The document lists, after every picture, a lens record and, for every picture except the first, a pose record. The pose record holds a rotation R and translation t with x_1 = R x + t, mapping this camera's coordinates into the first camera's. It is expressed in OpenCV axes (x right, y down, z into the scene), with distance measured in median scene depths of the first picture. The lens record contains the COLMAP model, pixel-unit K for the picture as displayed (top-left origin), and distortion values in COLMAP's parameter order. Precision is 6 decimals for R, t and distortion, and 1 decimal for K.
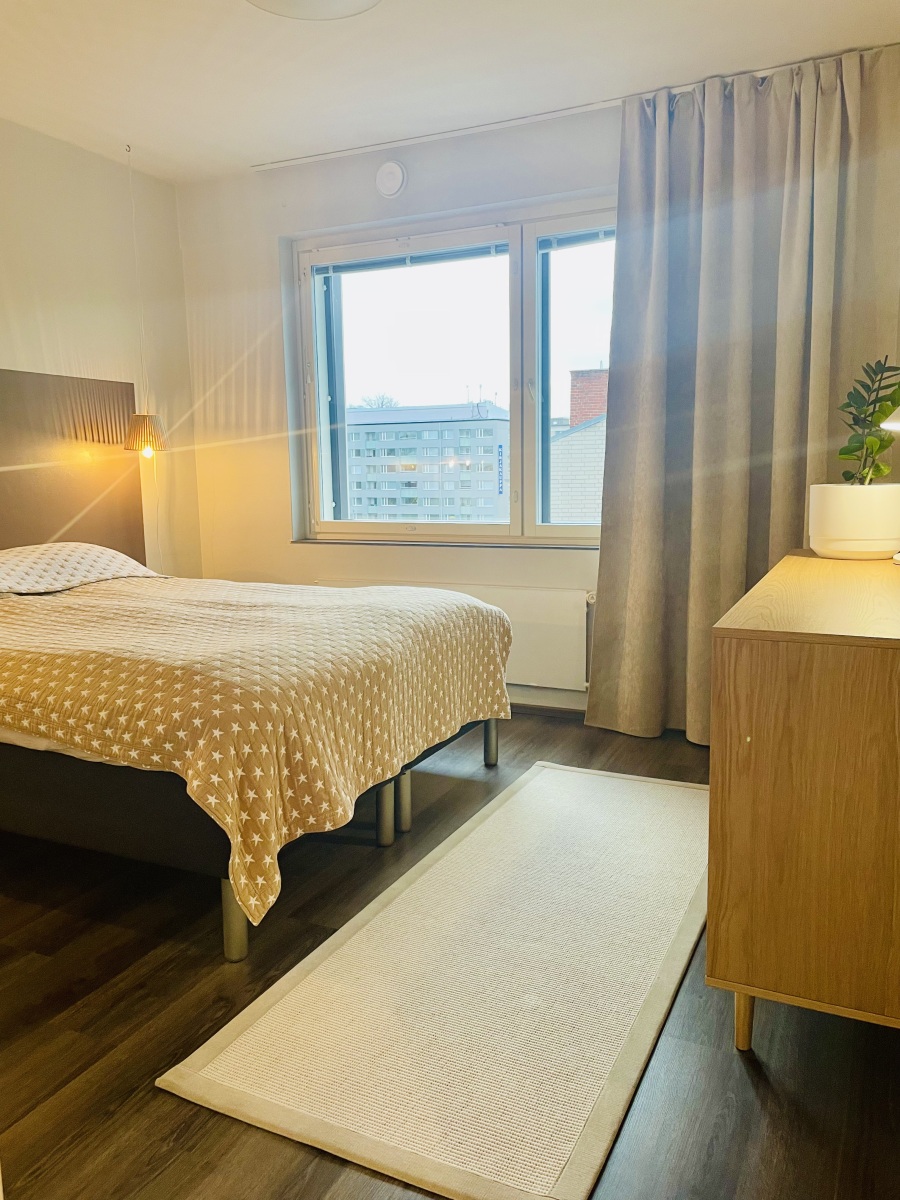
lens RADIAL K [[897.3, 0, 451.7], [0, 897.3, 597.1], [0, 0, 1]] dist [0.089651, -0.145556]
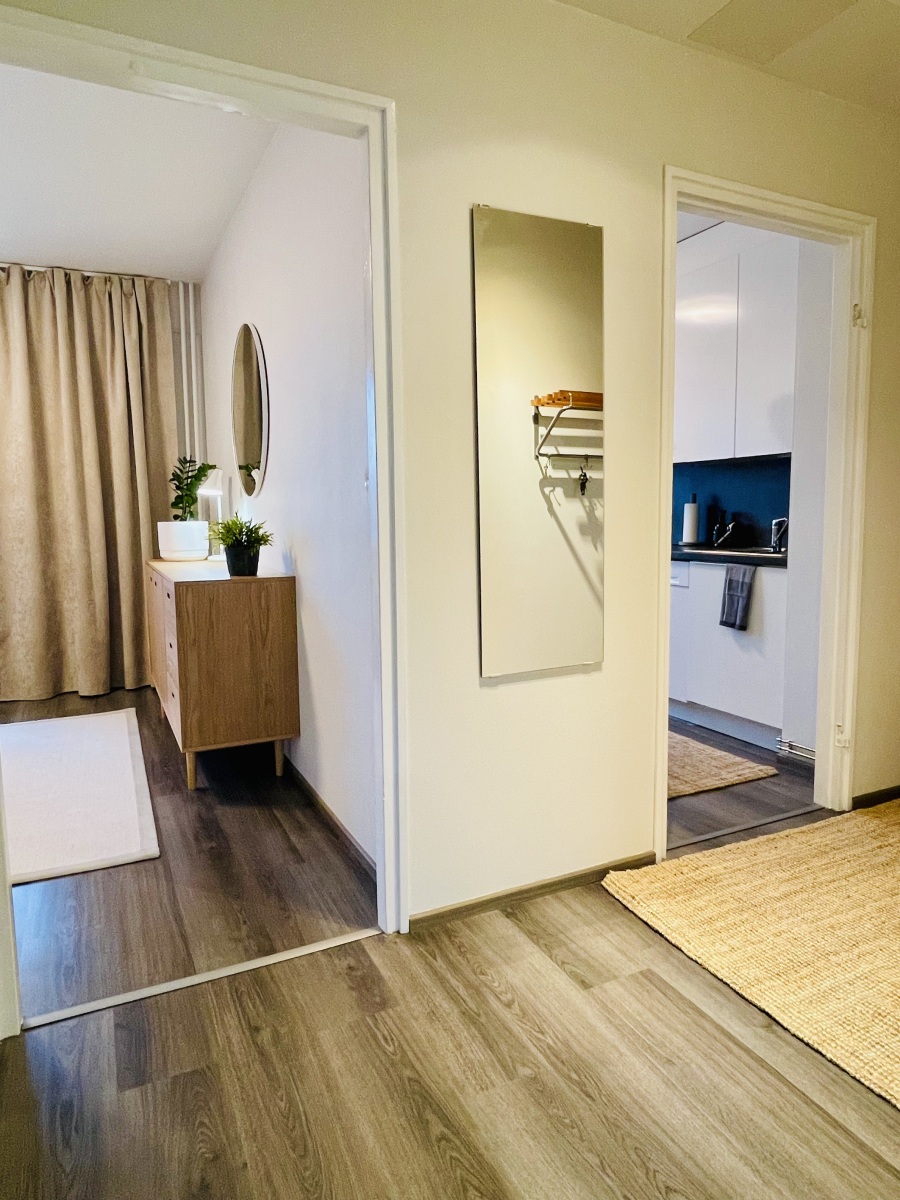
lens RADIAL K [[744.0, 0, 450.0], [0, 744.0, 600.0], [0, 0, 1]] dist [0.000278, 0.000157]
pose [[0.623739, -0.077077, 0.777823, -0.330849], [0.110069, 0.993871, 0.010221, 0.064206], [-0.773844, 0.079238, 0.628400, -0.298313]]
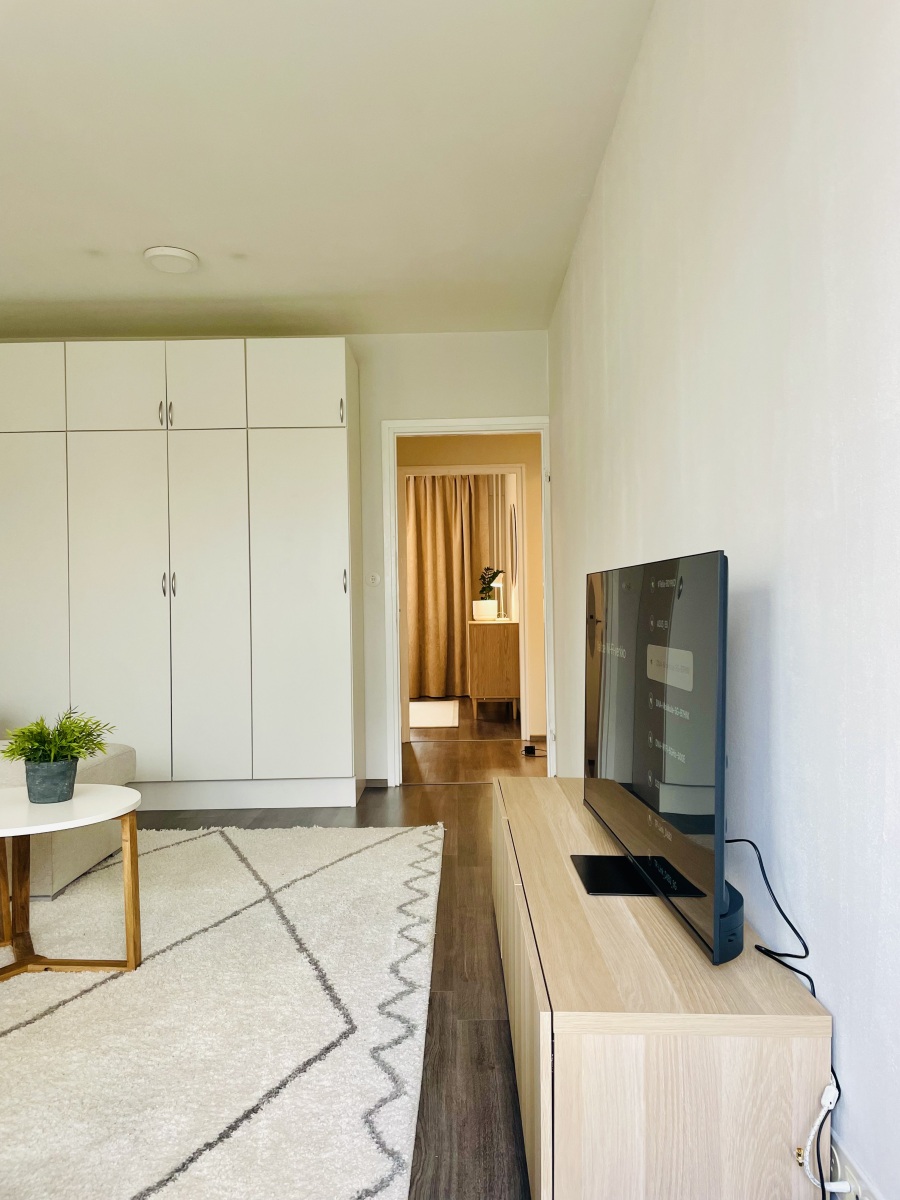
lens RADIAL K [[897.3, 0, 451.7], [0, 897.3, 597.1], [0, 0, 1]] dist [0.089651, -0.145556]
pose [[0.905360, 0.007623, 0.424577, -0.940198], [0.062795, 0.986443, -0.151612, 0.313101], [-0.419977, 0.163925, 0.892607, -1.686297]]
